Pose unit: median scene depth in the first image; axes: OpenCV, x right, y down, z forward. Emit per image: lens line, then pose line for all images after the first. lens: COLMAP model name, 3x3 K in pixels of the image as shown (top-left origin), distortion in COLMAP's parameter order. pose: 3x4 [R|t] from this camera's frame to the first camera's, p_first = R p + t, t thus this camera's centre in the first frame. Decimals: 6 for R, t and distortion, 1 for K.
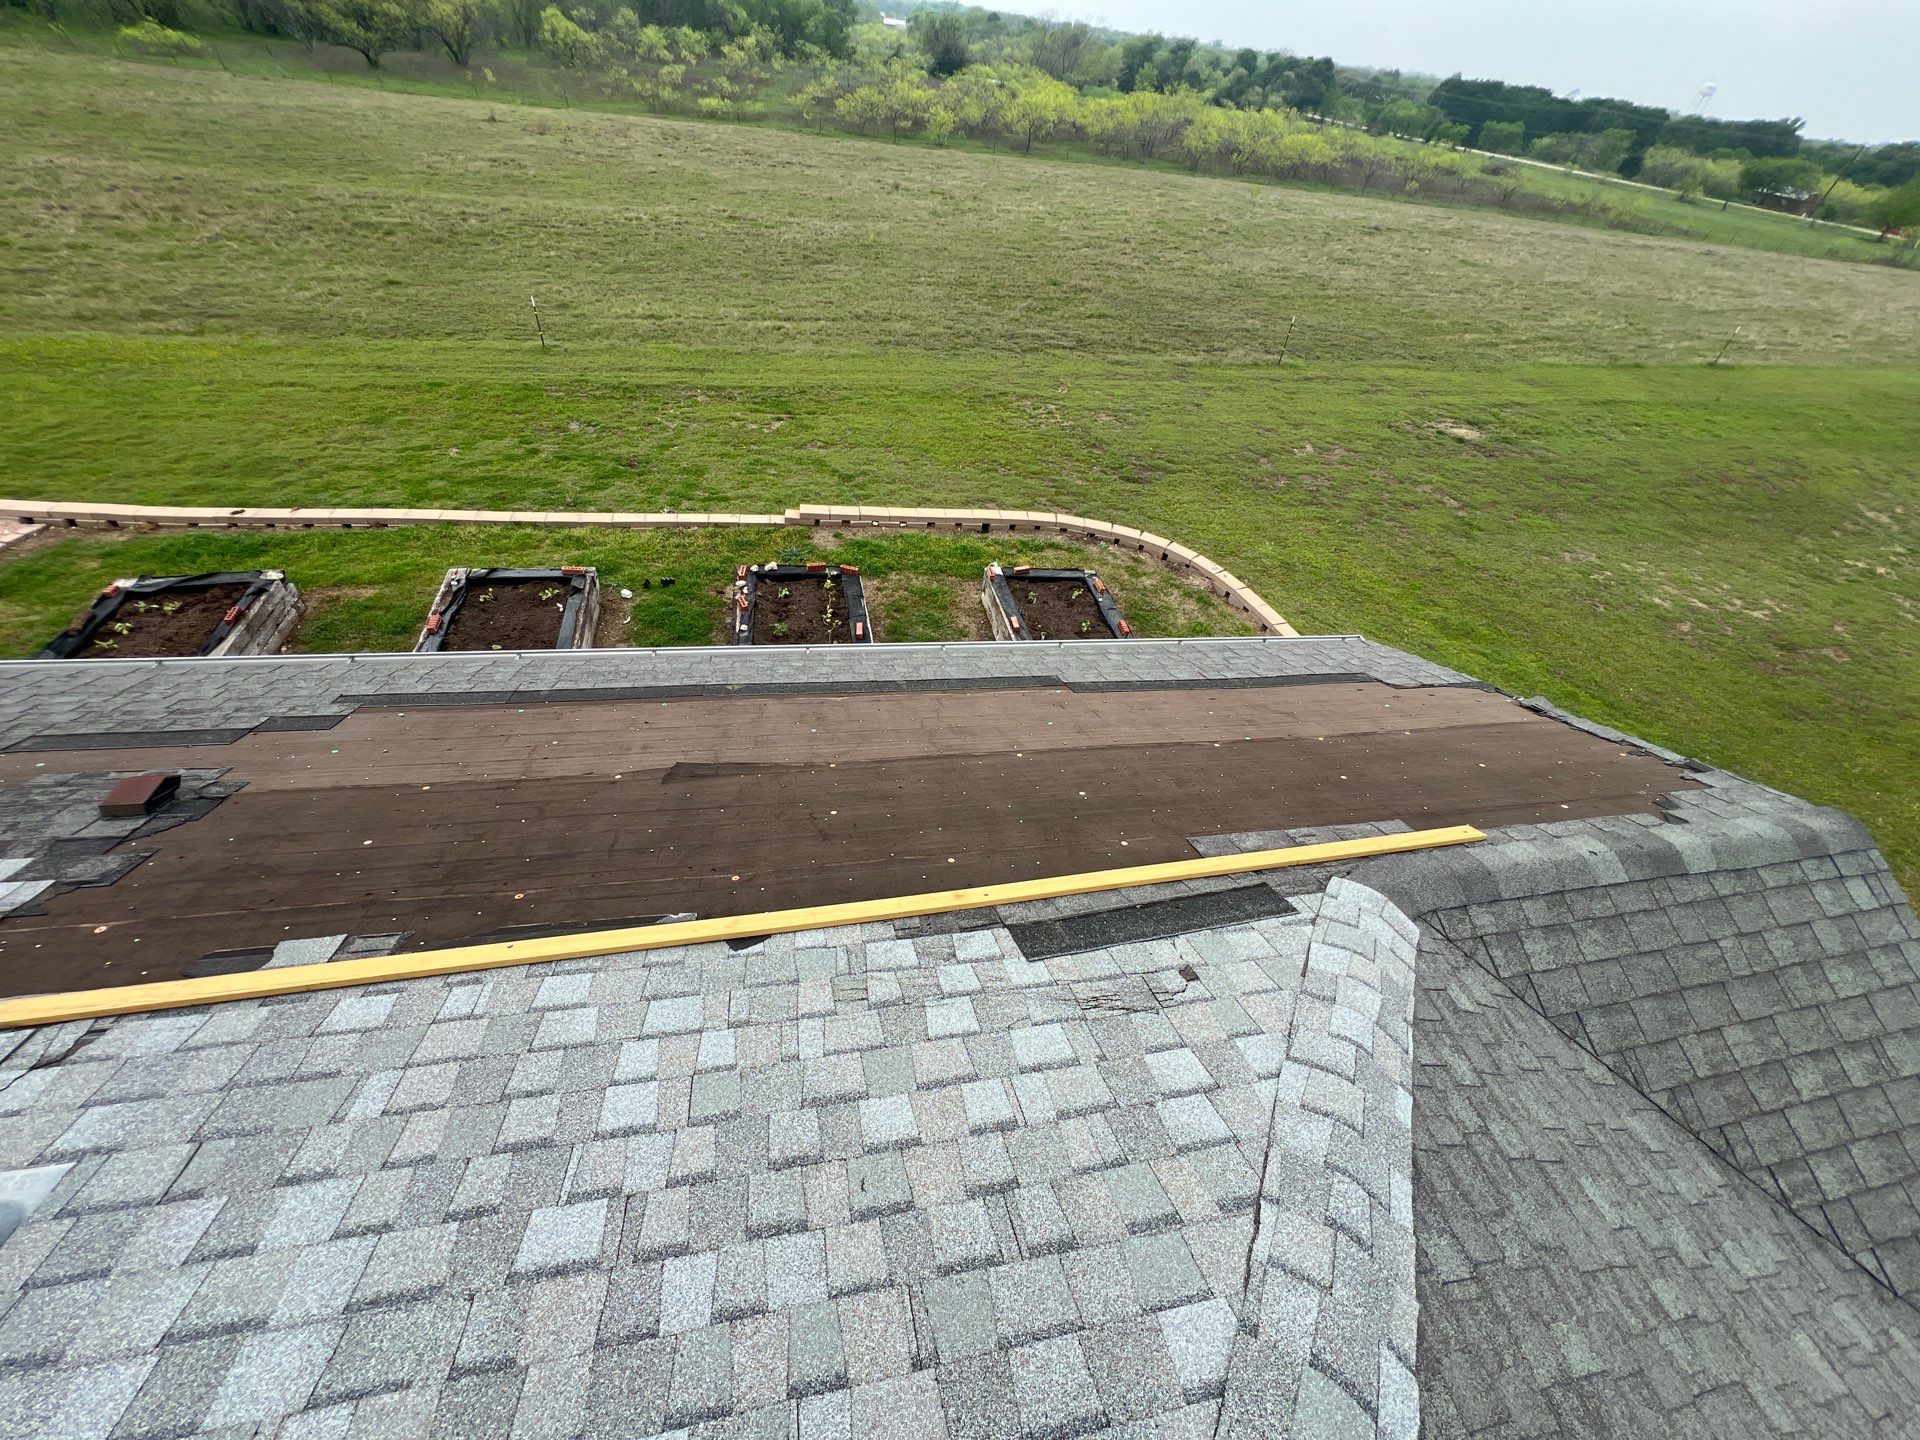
lens RADIAL K [[770.5, 0, 954.3], [0, 770.5, 716.8], [0, 0, 1]] dist [-0.002652, 0.000398]
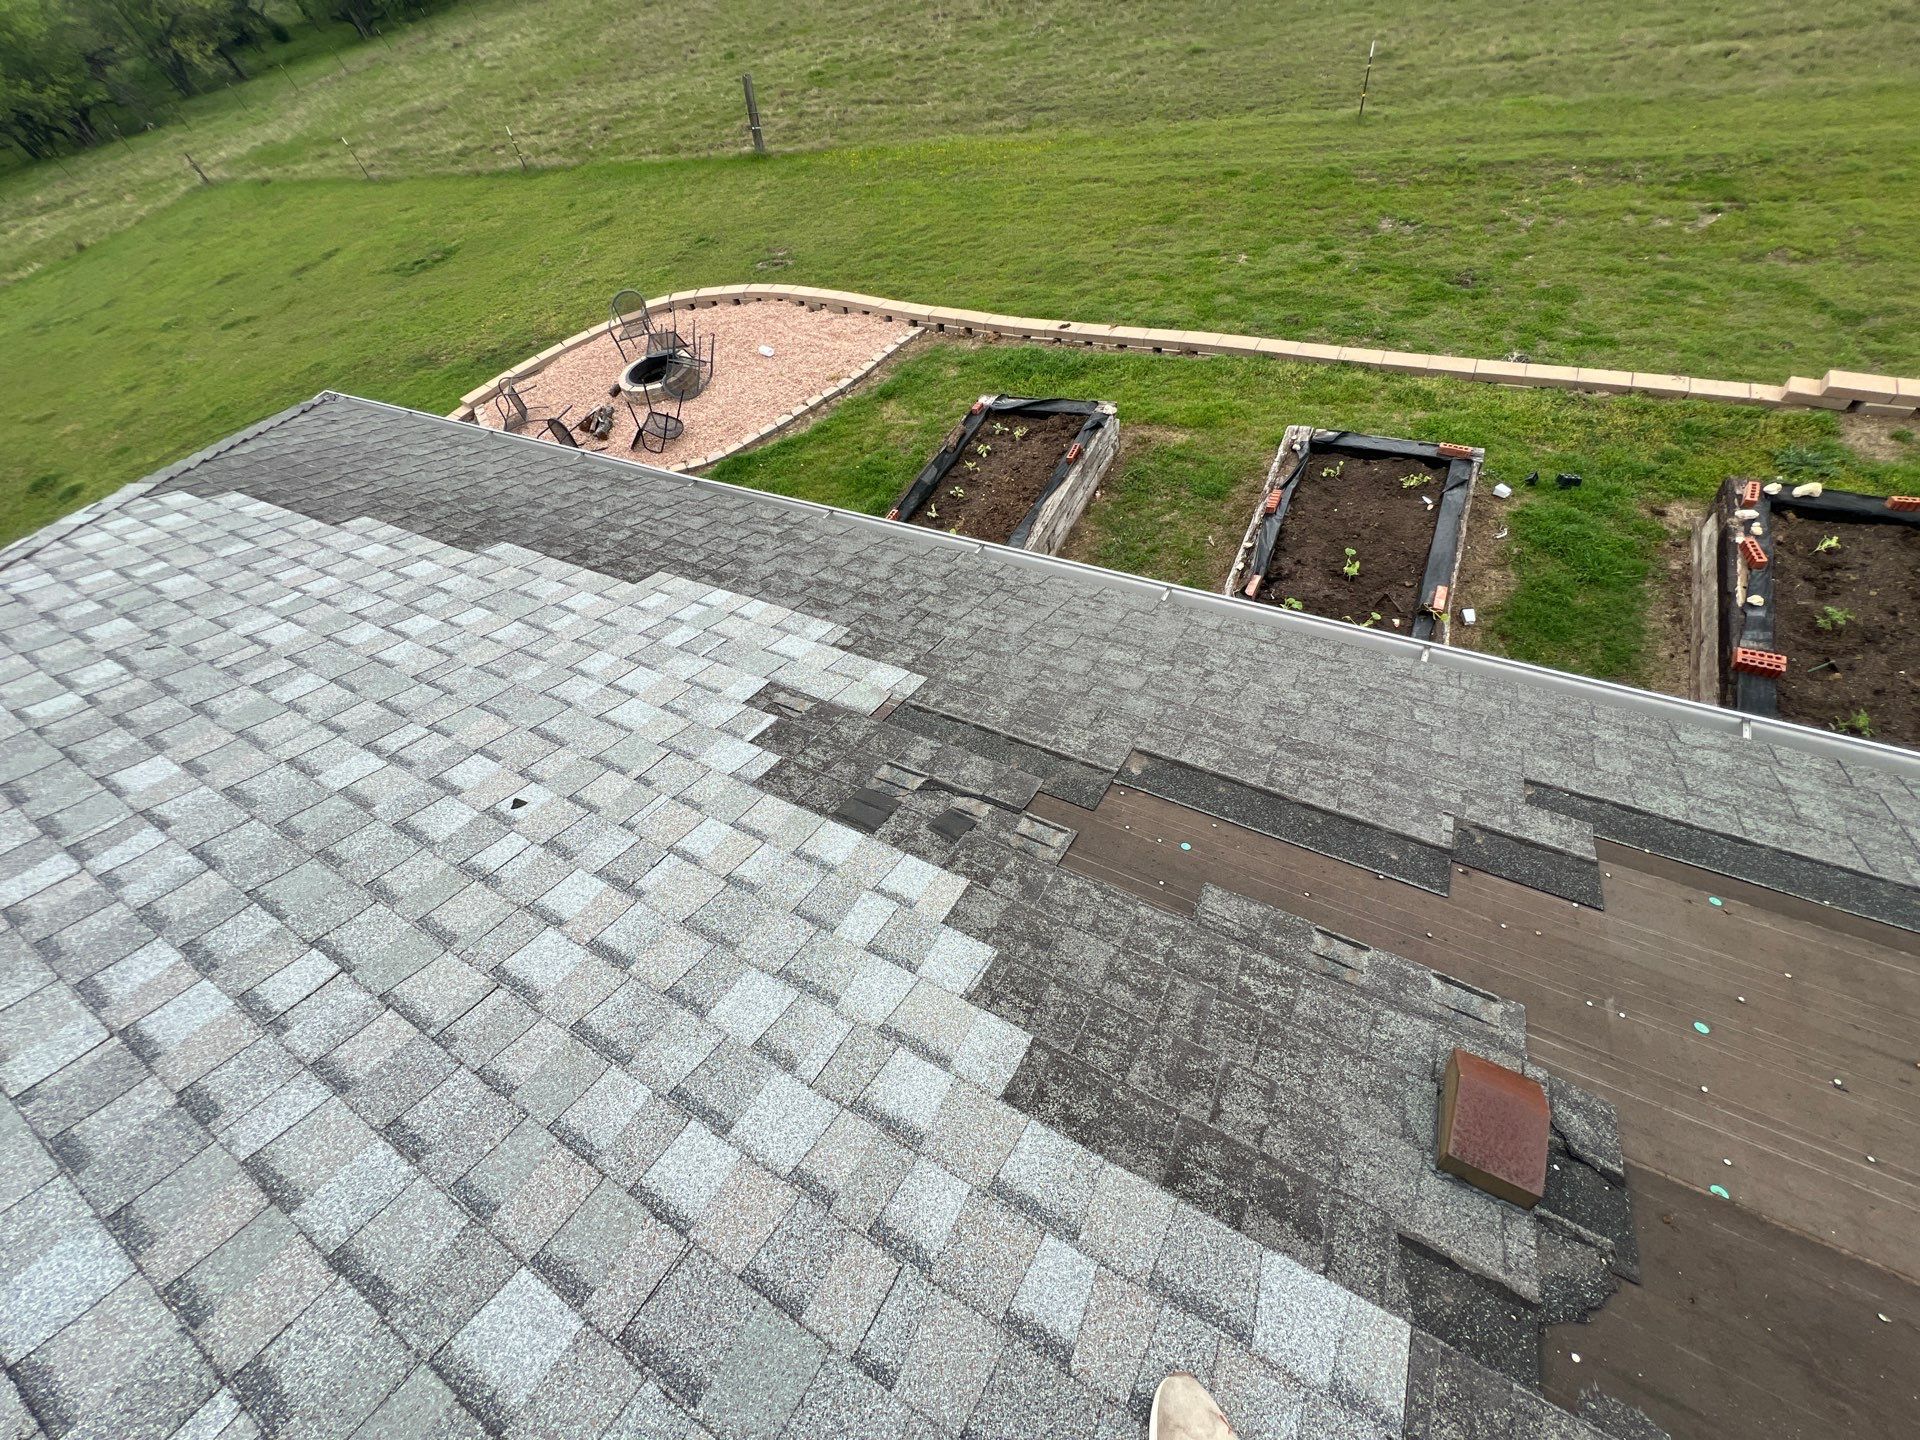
lens RADIAL K [[770.5, 0, 954.3], [0, 770.5, 716.8], [0, 0, 1]] dist [-0.002652, 0.000398]
pose [[0.738508, 0.355584, -0.572858, -0.212582], [-0.229765, 0.931498, 0.281994, -0.034315], [0.633888, -0.076632, 0.769619, 0.089114]]
